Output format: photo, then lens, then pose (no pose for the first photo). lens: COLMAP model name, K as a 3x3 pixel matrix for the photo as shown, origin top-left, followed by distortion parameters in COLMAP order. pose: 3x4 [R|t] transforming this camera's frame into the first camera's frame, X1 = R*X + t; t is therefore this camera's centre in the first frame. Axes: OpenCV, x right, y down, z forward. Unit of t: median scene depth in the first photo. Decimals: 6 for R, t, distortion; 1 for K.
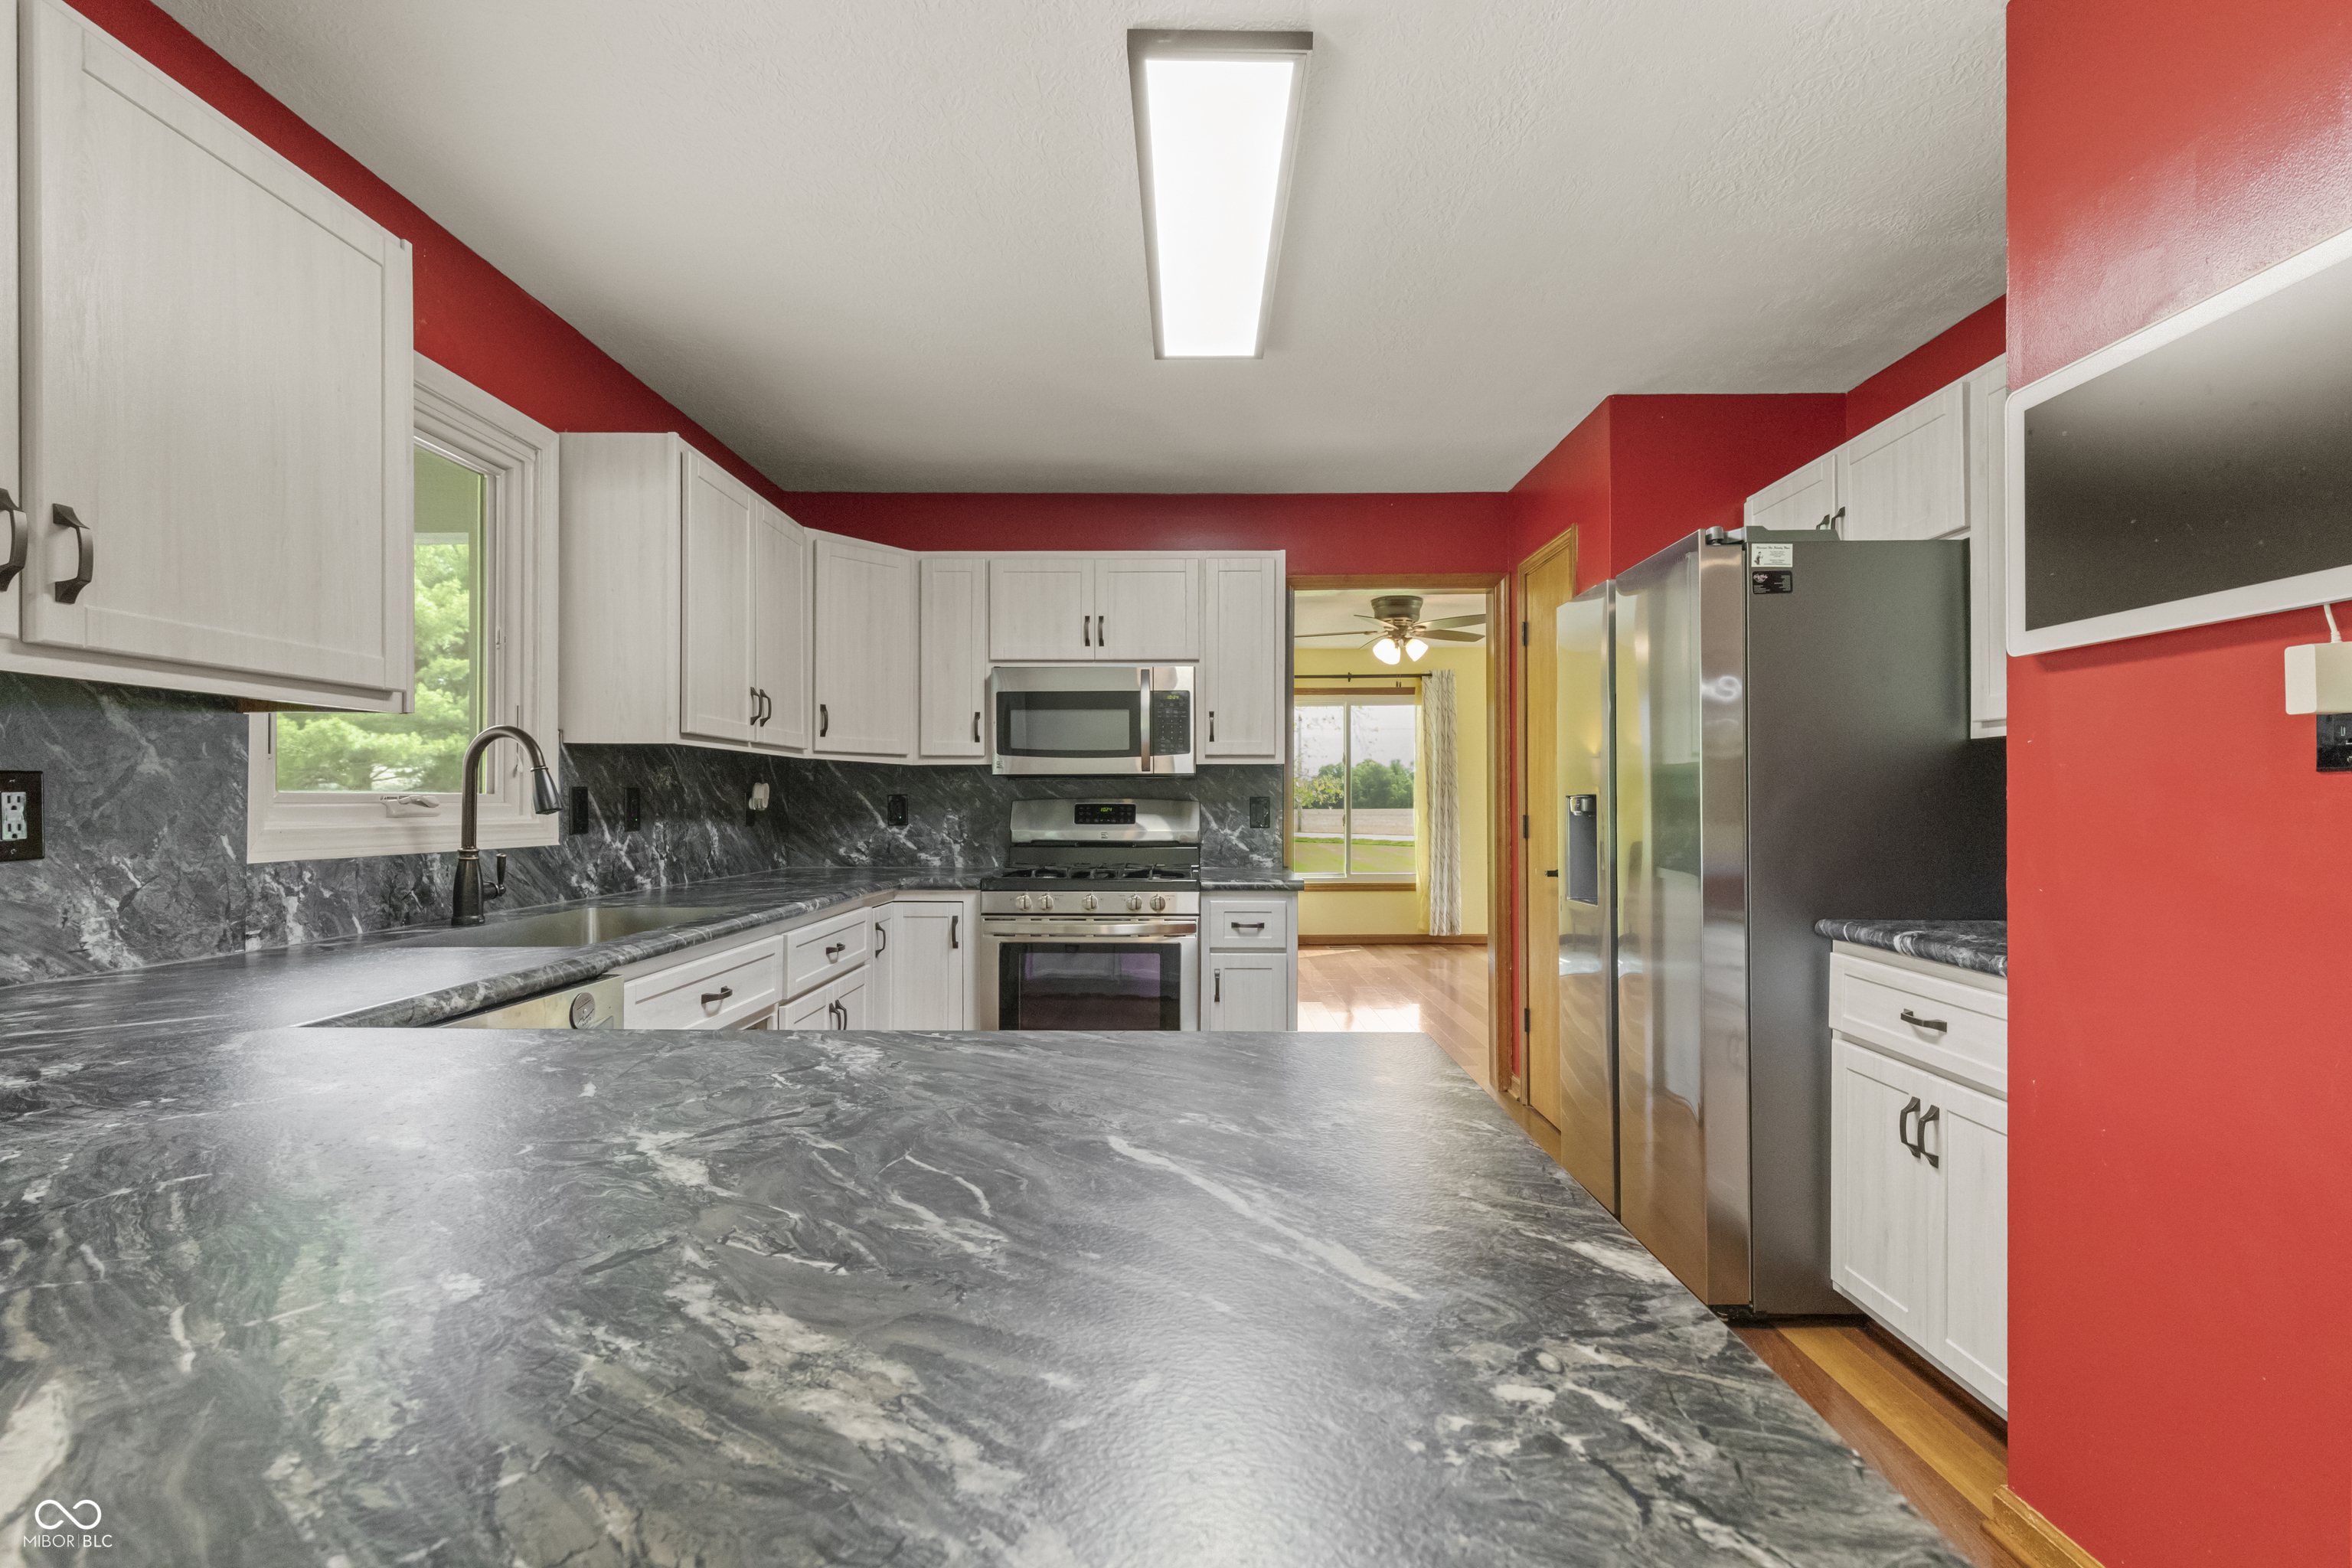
lens RADIAL K [[1053.7, 0, 1177.9], [0, 1053.7, 797.7], [0, 0, 1]] dist [0.003840, 0.001247]
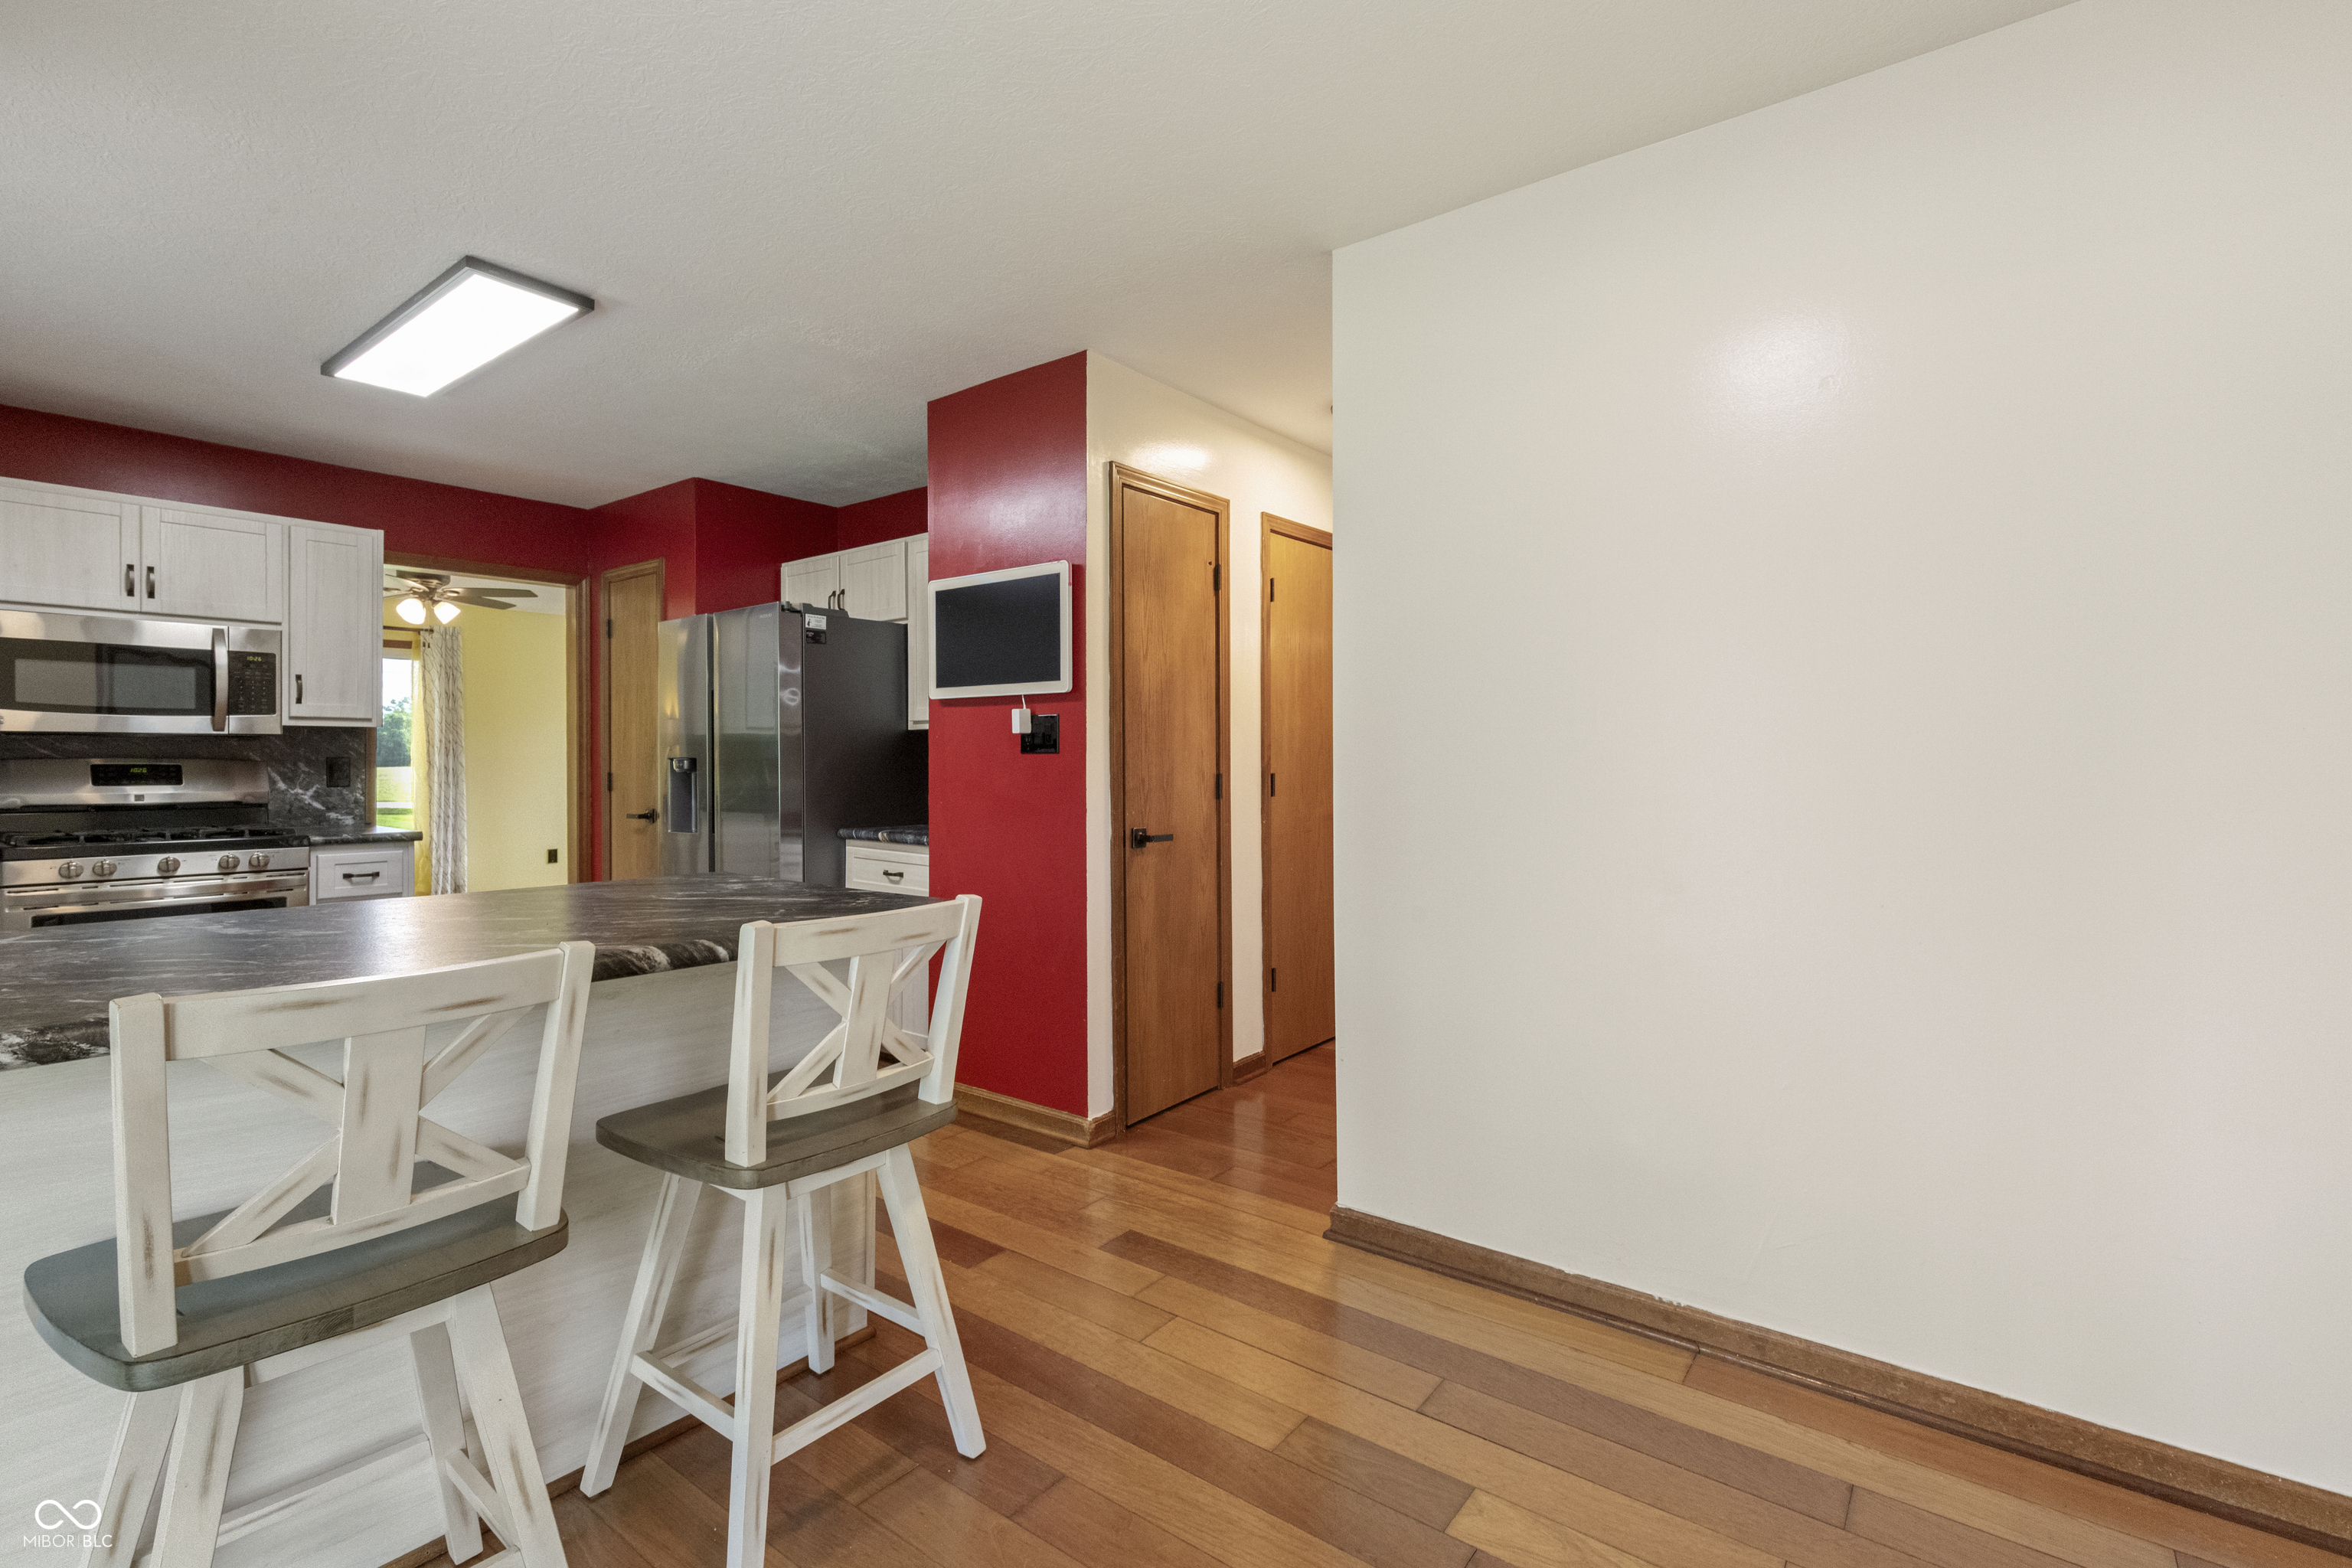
lens RADIAL K [[1064.8, 0, 1188.1], [0, 1064.8, 785.3], [0, 0, 1]] dist [0.004382, 0.000000]
pose [[0.596334, -0.017536, 0.802545, -0.295454], [-0.005177, 0.999657, 0.025690, -0.004823], [-0.802719, -0.019475, 0.596039, -0.331509]]
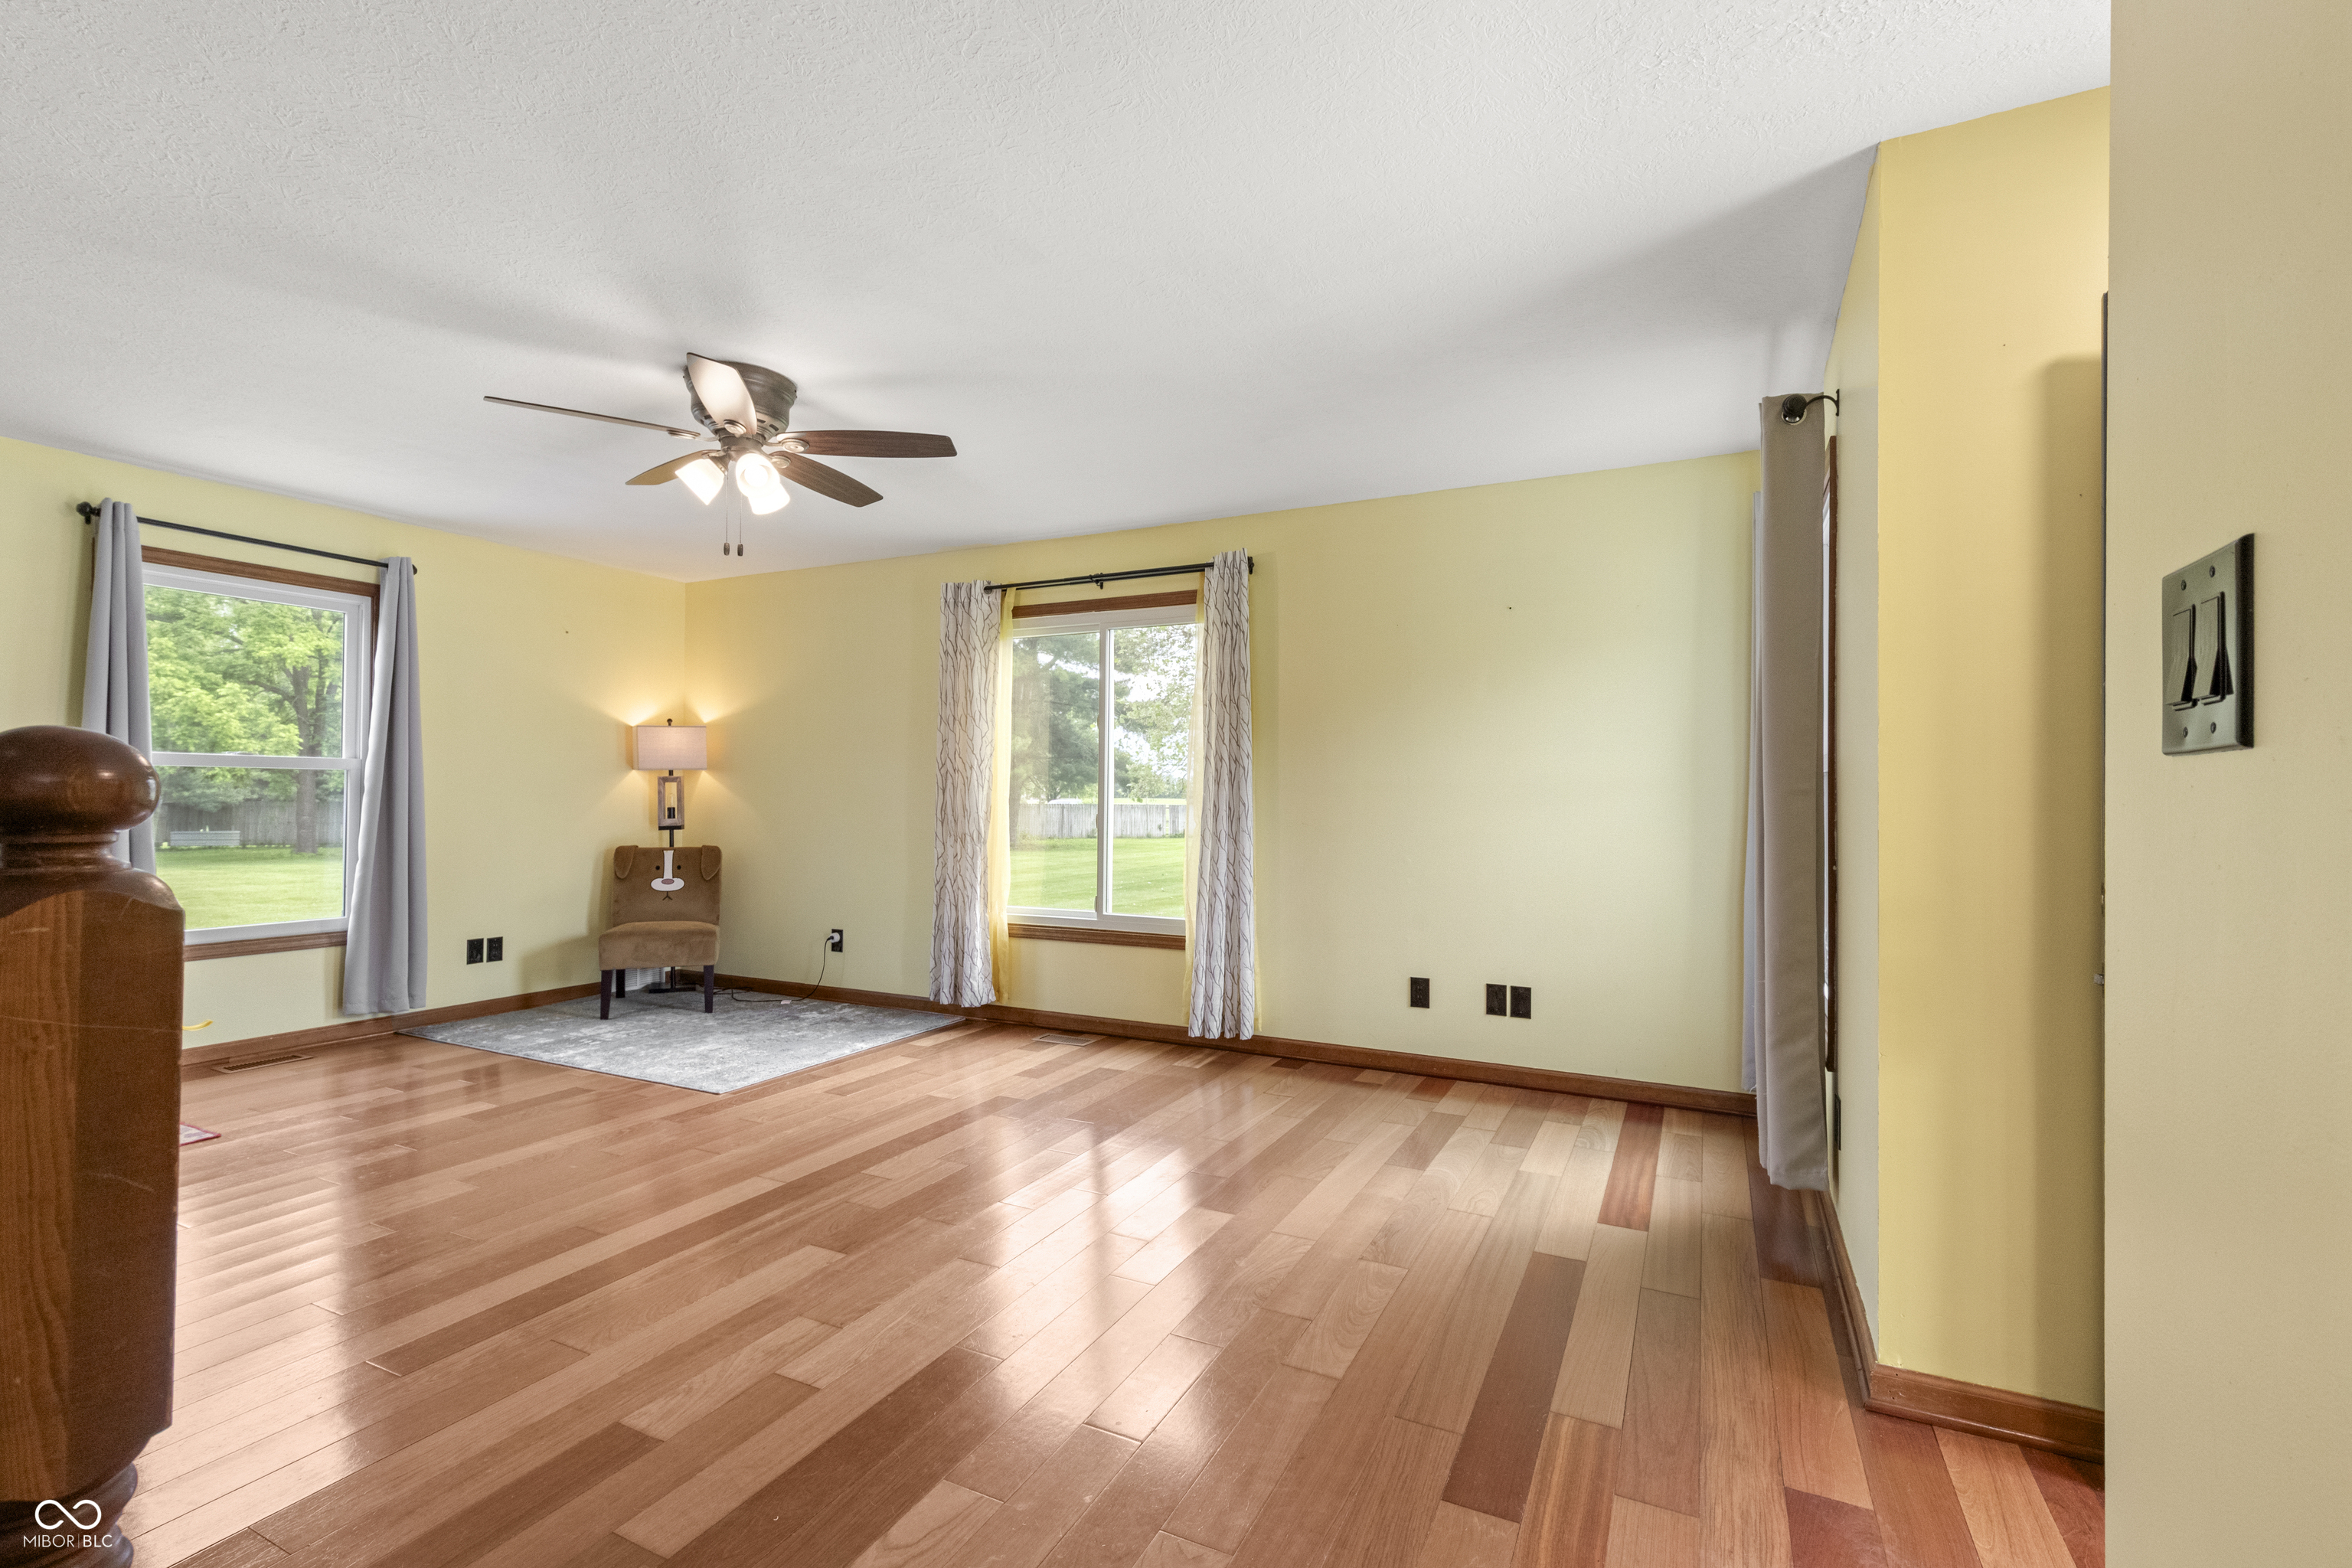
lens RADIAL K [[1064.8, 0, 1188.1], [0, 1064.8, 785.3], [0, 0, 1]] dist [0.004382, 0.000000]
pose [[0.903679, 0.007257, -0.428149, 1.035526], [-0.008590, 0.999962, -0.001181, 0.001951], [0.428124, 0.004745, 0.903707, 1.076984]]
